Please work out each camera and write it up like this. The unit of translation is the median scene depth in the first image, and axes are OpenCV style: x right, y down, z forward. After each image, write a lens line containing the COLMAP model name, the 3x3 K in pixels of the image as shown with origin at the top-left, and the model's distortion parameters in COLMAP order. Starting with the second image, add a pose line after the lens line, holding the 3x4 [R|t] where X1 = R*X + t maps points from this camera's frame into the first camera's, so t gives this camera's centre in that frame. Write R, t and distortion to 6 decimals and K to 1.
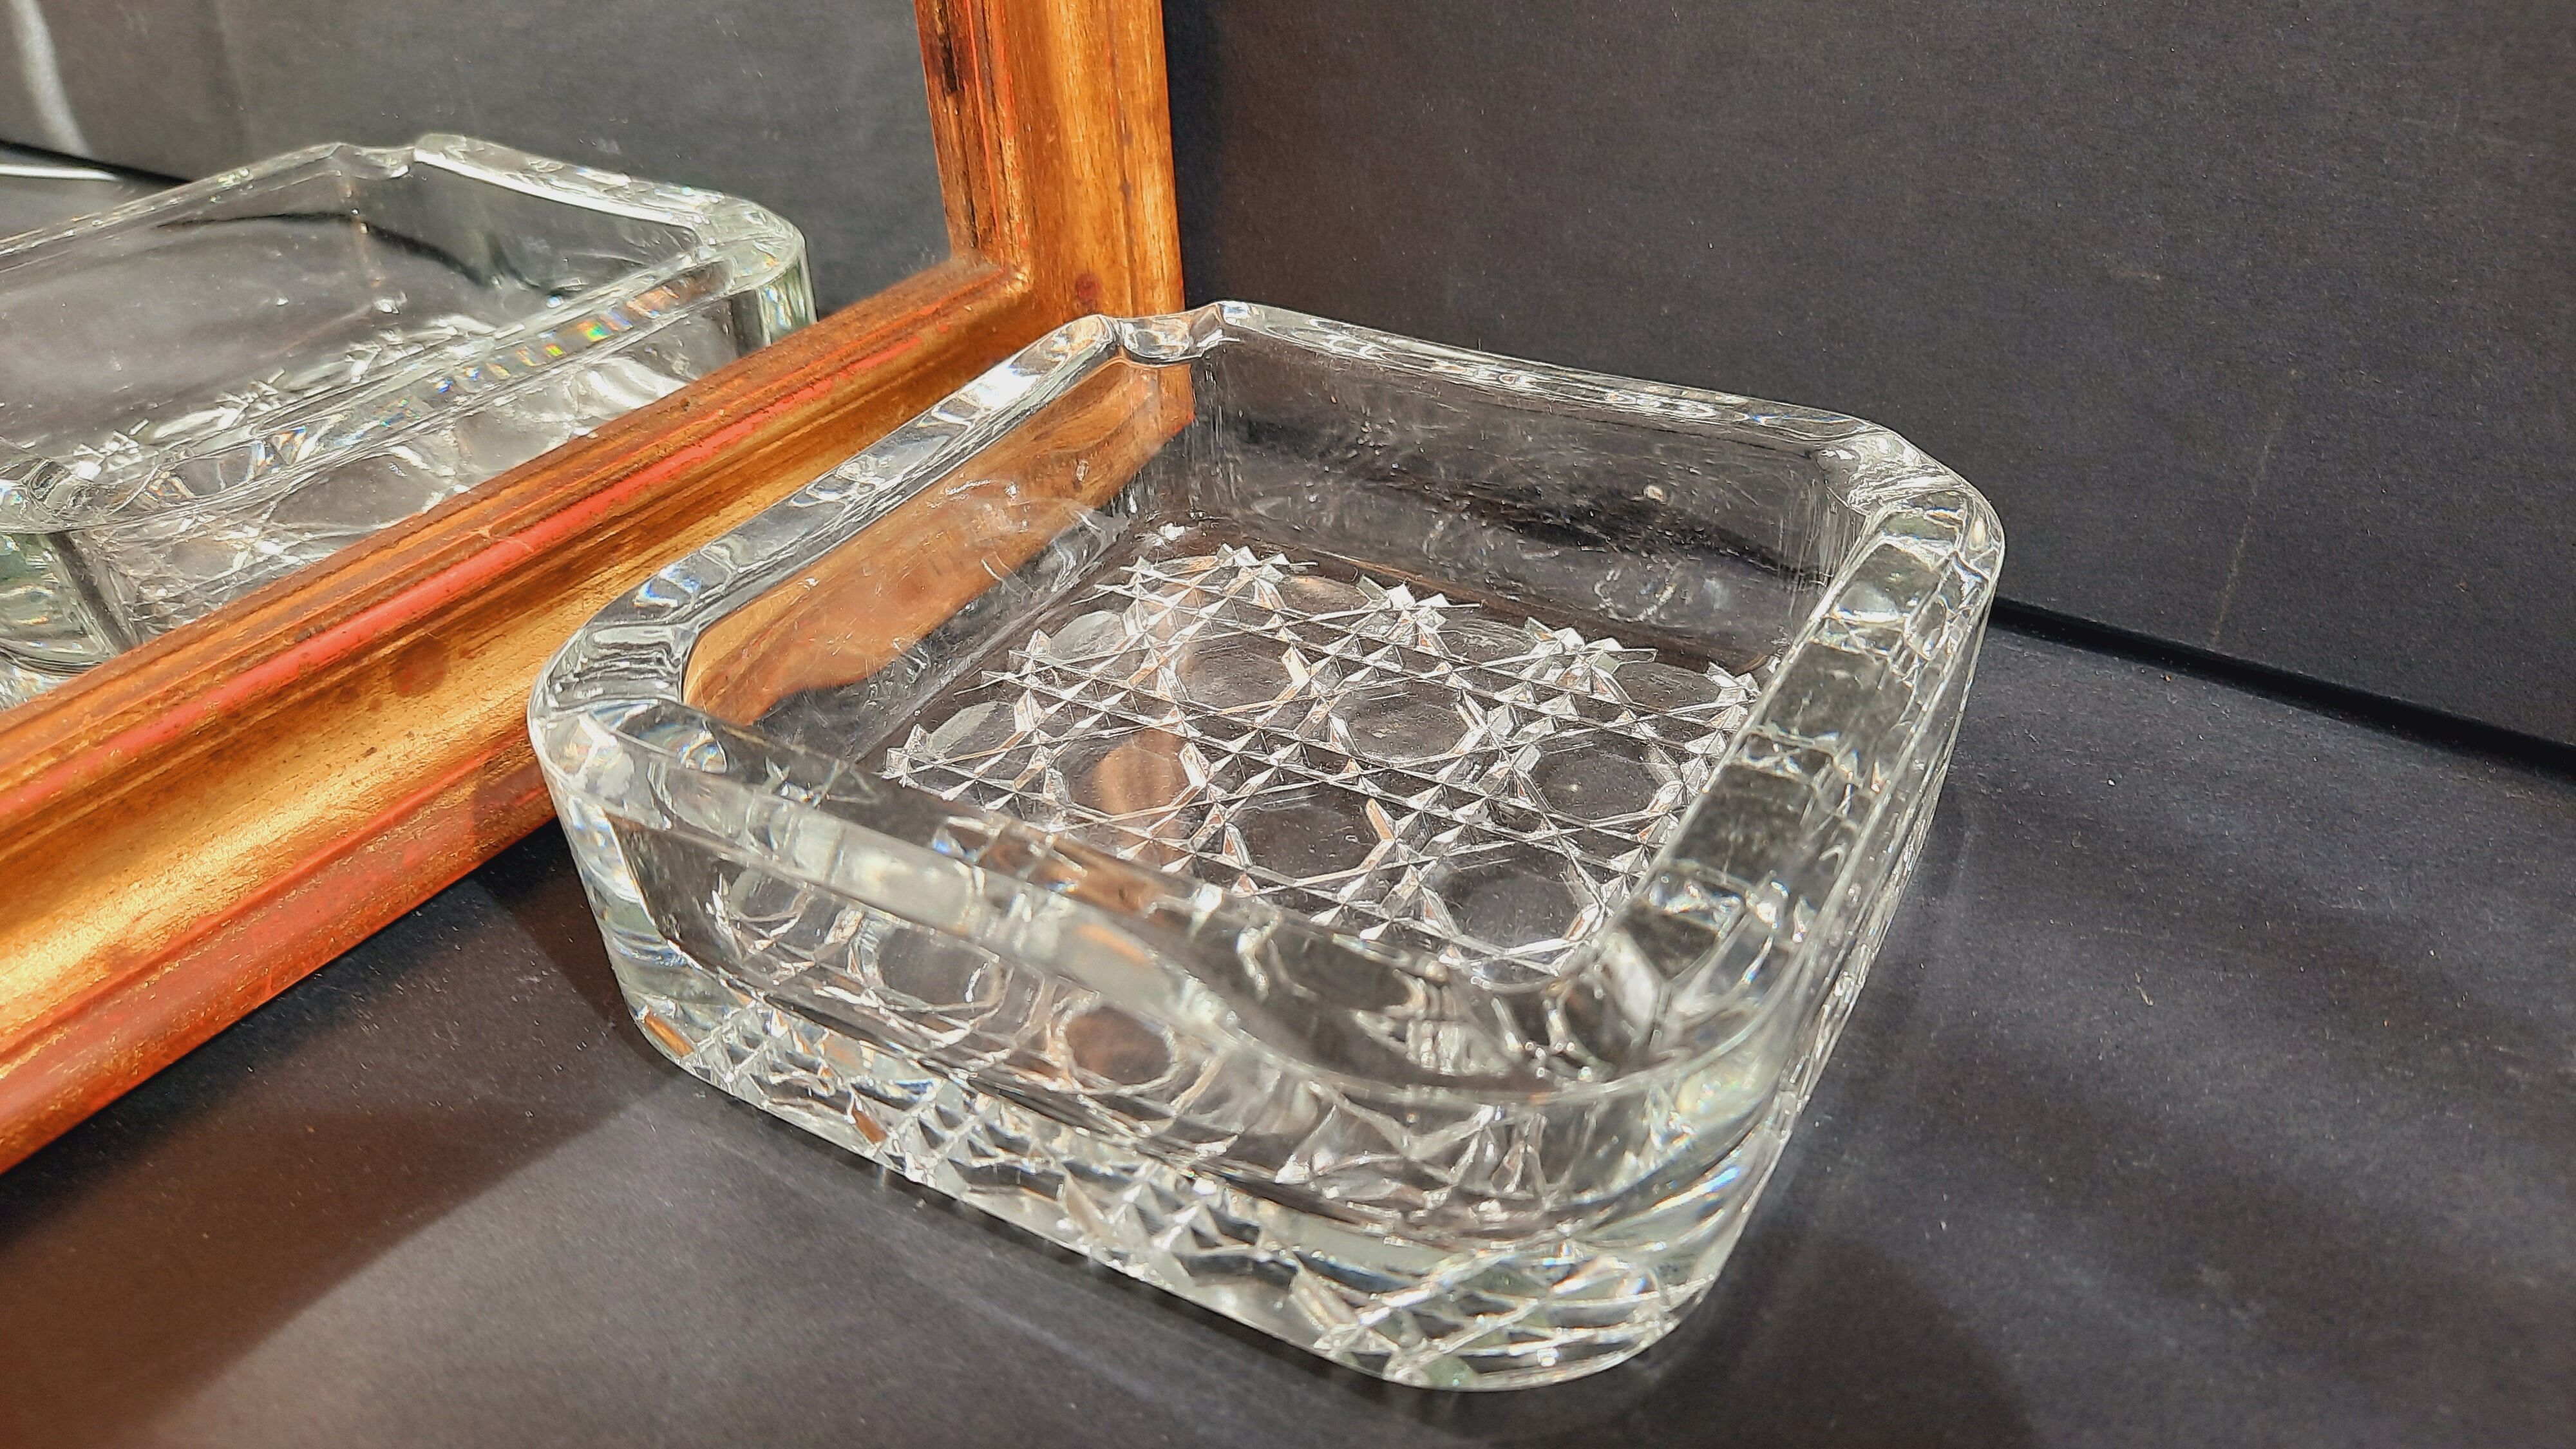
lens RADIAL K [[1969.3, 0, 1275.8], [0, 1969.3, 702.6], [0, 0, 1]] dist [0.043723, -0.065806]
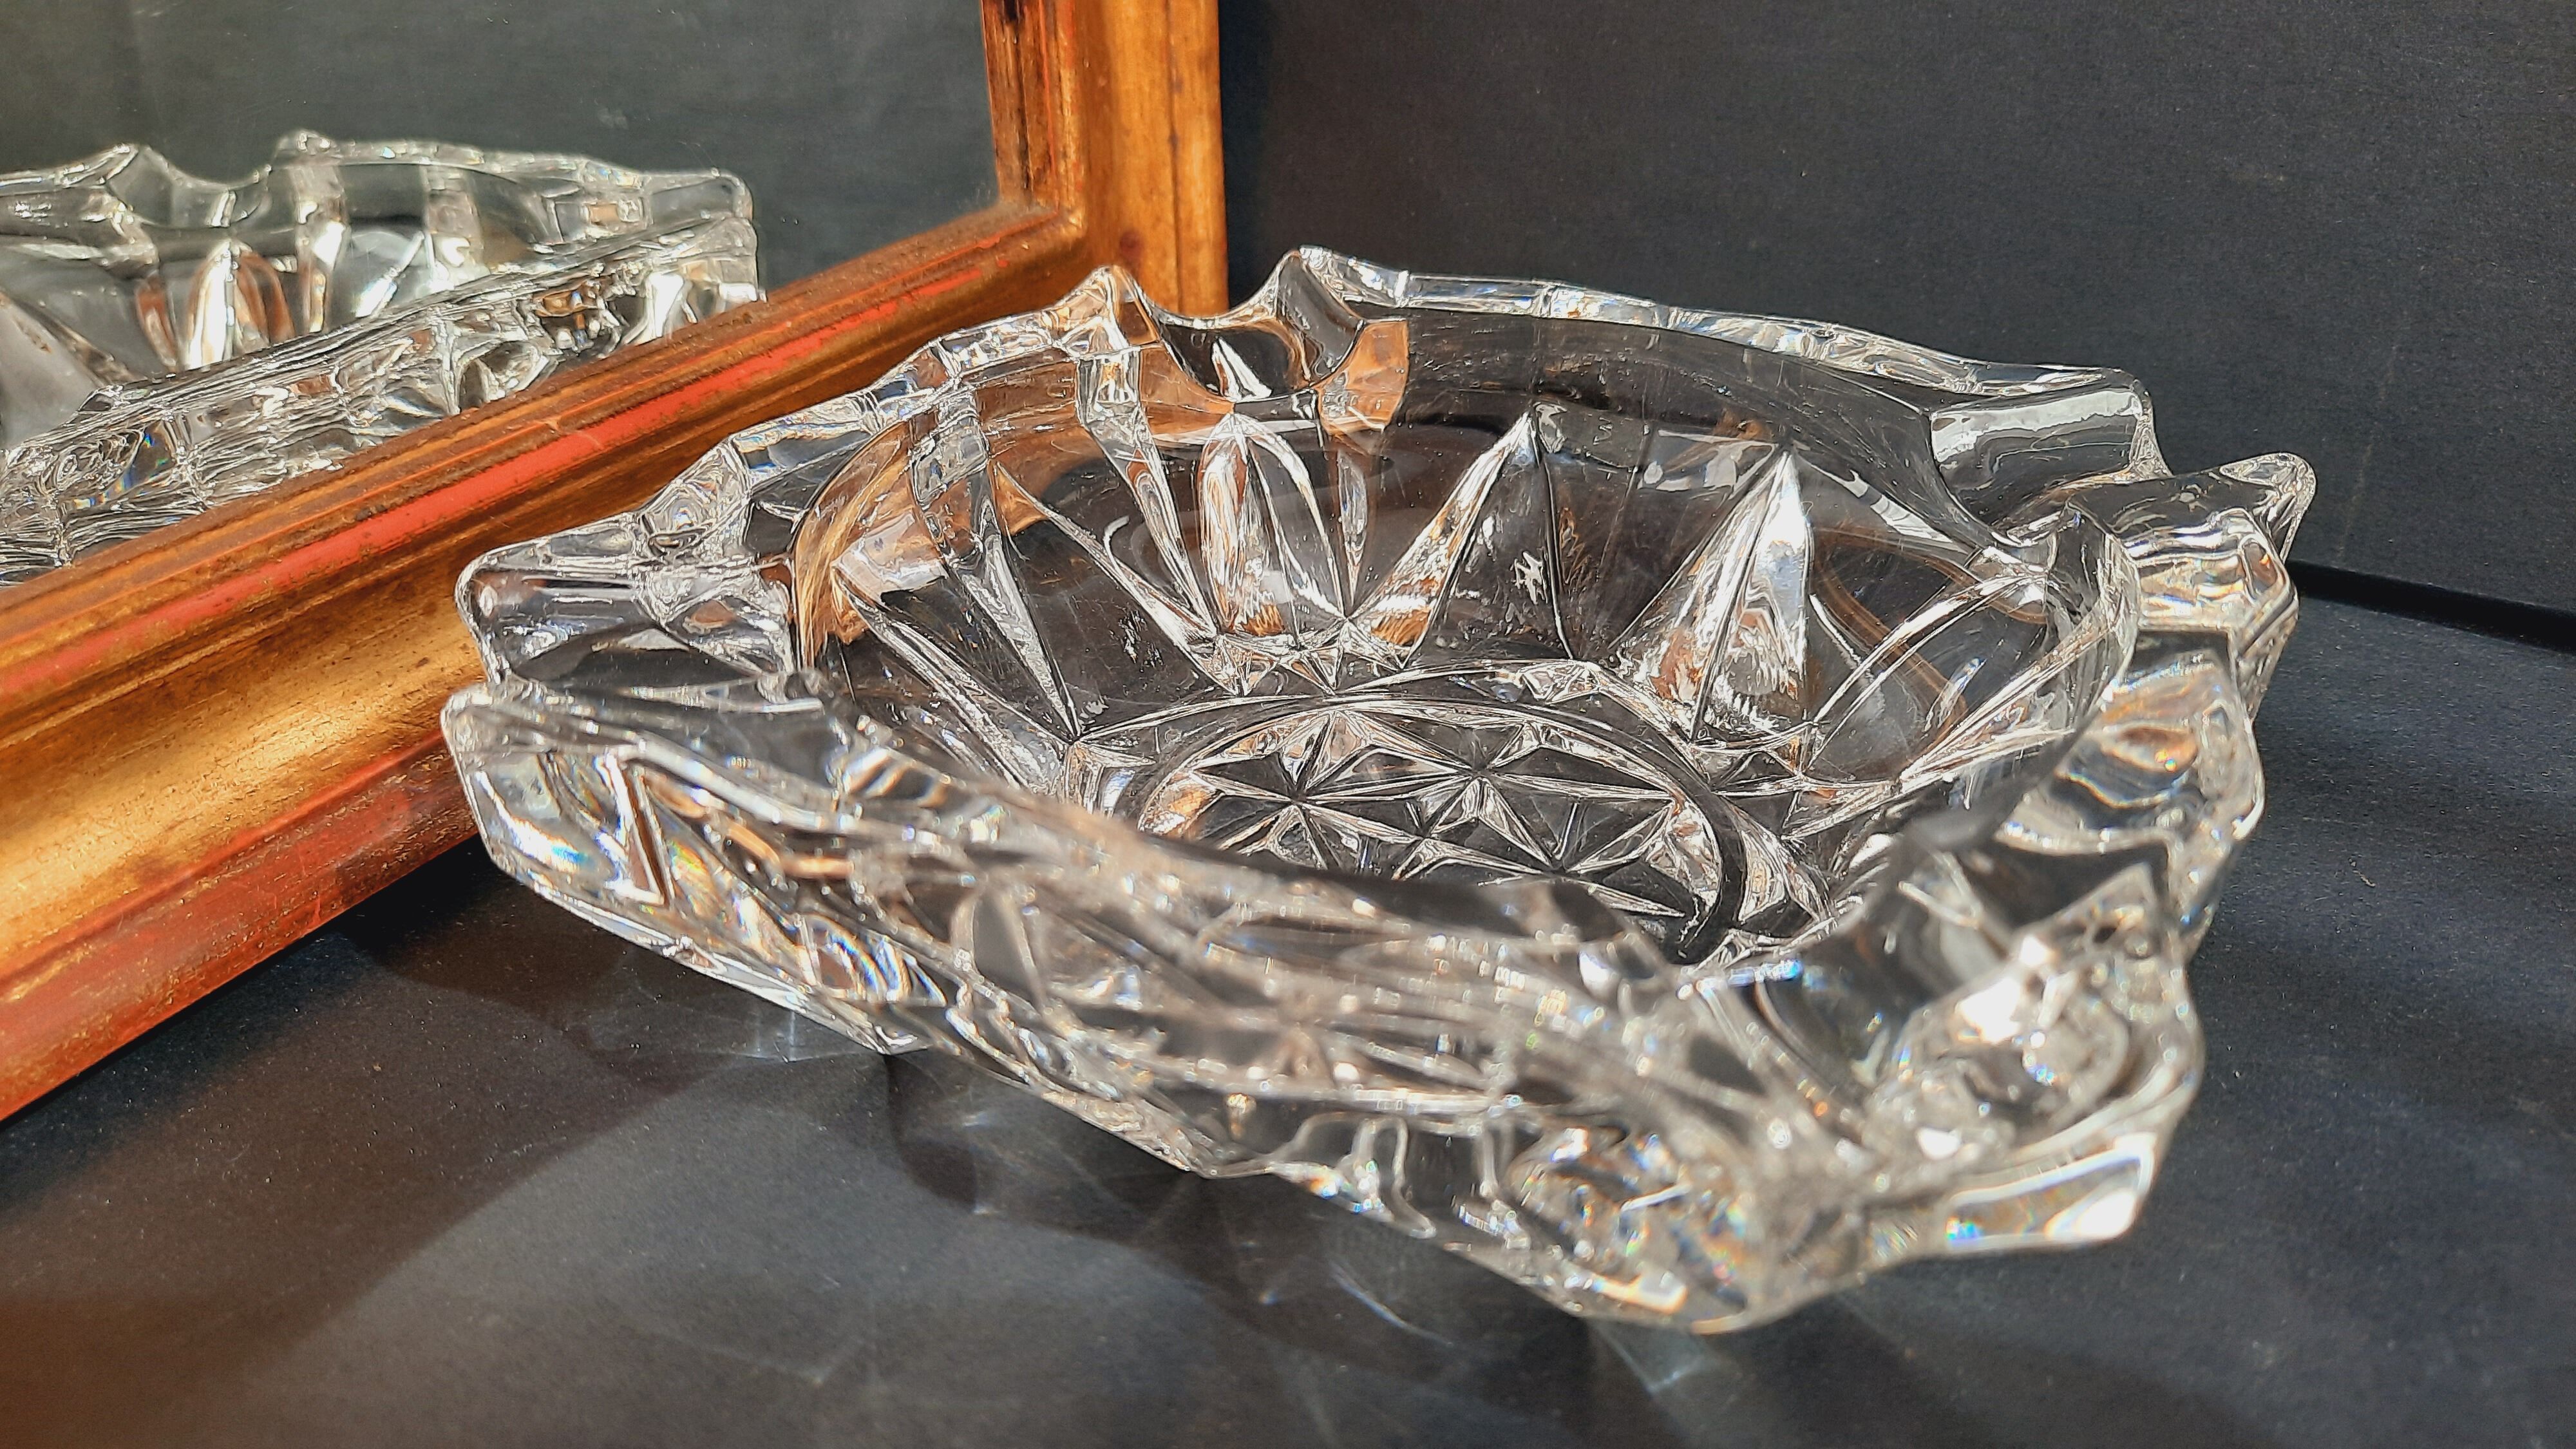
lens RADIAL K [[1969.3, 0, 1277.0], [0, 1969.3, 709.2], [0, 0, 1]] dist [0.043723, -0.065806]
pose [[0.996371, -0.015667, 0.083662, -0.139470], [0.022311, 0.996619, -0.079080, 0.115843], [-0.082141, 0.080660, 0.993351, 0.081480]]
